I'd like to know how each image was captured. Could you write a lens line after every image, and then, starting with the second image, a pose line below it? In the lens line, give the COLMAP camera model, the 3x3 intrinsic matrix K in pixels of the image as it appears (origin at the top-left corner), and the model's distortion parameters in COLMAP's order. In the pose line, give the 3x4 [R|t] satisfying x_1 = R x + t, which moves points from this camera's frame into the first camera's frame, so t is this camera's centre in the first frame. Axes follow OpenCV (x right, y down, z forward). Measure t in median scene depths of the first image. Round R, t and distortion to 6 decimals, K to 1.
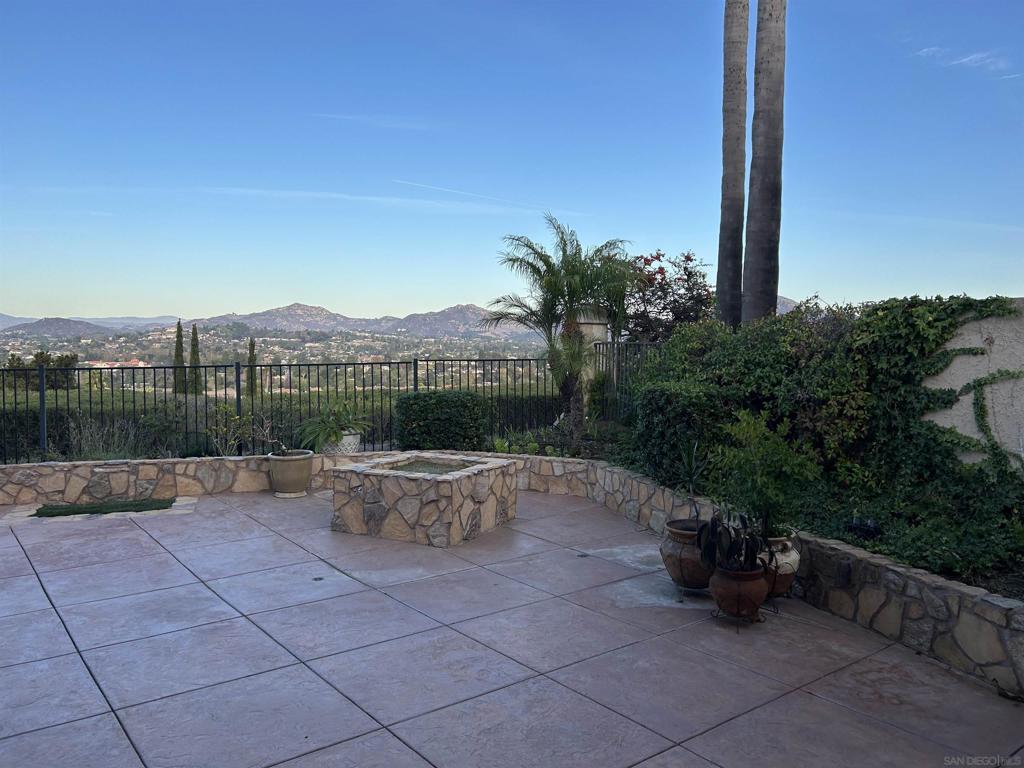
lens RADIAL K [[769.7, 0, 531.2], [0, 769.7, 373.9], [0, 0, 1]] dist [0.051441, -0.056927]
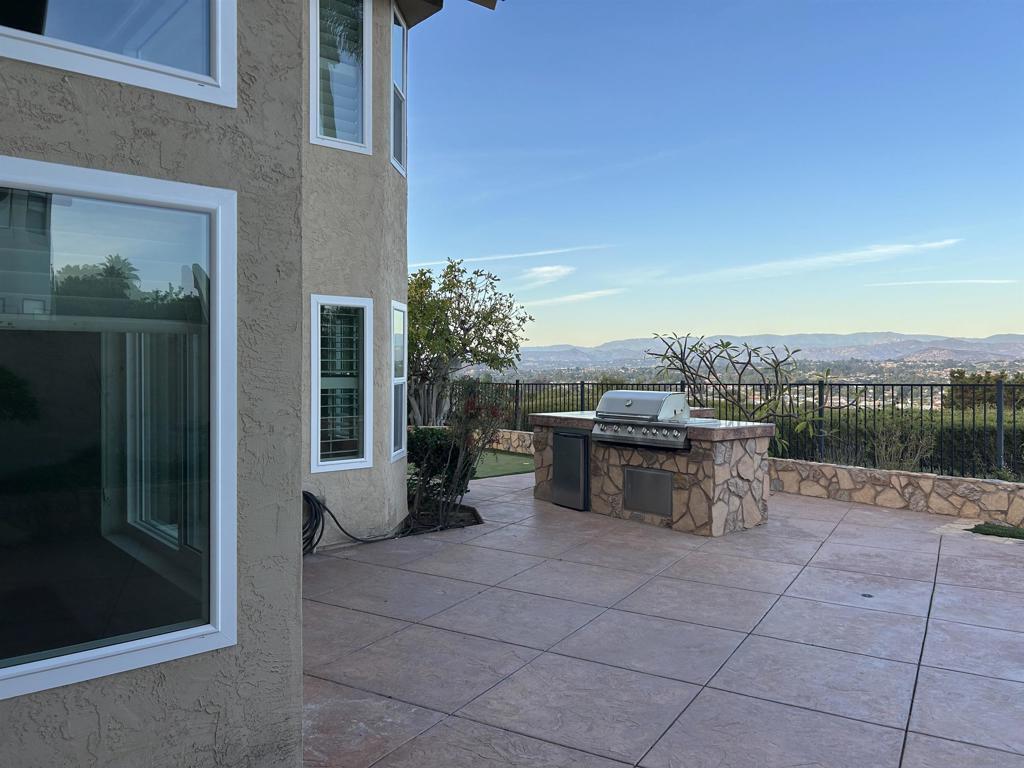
lens RADIAL K [[769.7, 0, 512.3], [0, 769.7, 374.9], [0, 0, 1]] dist [0.051441, -0.056927]
pose [[0.347553, 0.001778, -0.937659, 0.082963], [-0.030752, 0.999482, -0.009503, 0.009764], [0.937156, 0.032137, 0.347428, 0.090280]]
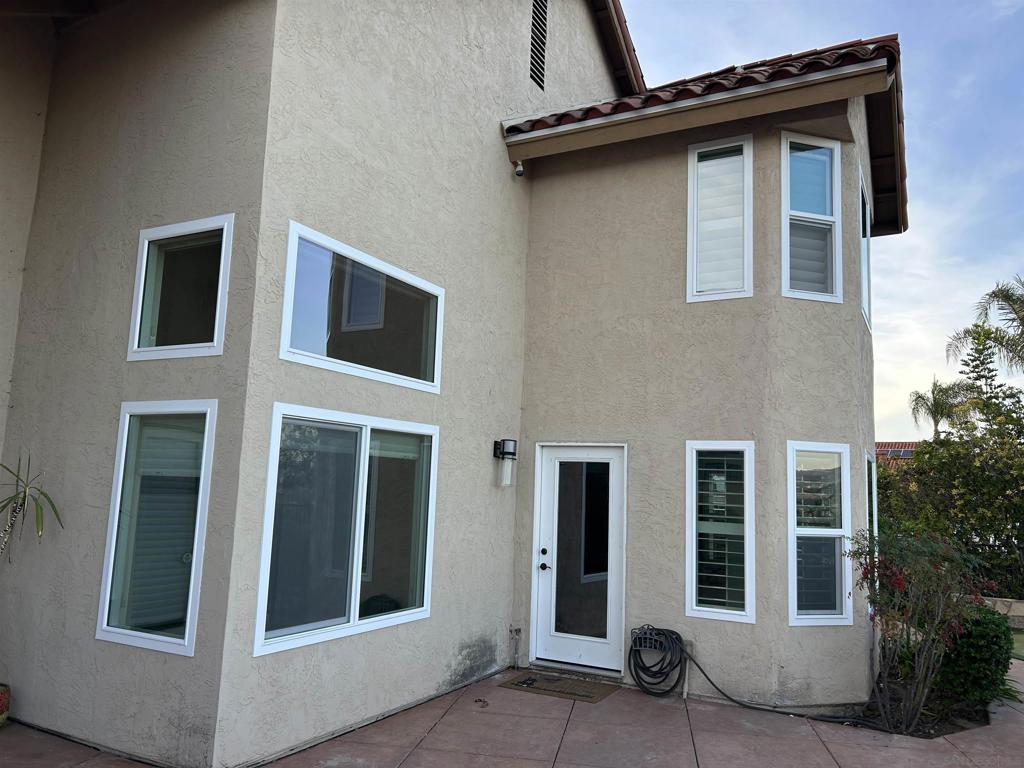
lens RADIAL K [[769.7, 0, 522.2], [0, 769.7, 383.7], [0, 0, 1]] dist [0.051441, -0.056927]
pose [[-0.746828, -0.129542, -0.652278, -0.134518], [-0.071589, 0.990805, -0.114806, -0.051491], [0.661152, -0.039044, -0.749235, 1.101532]]
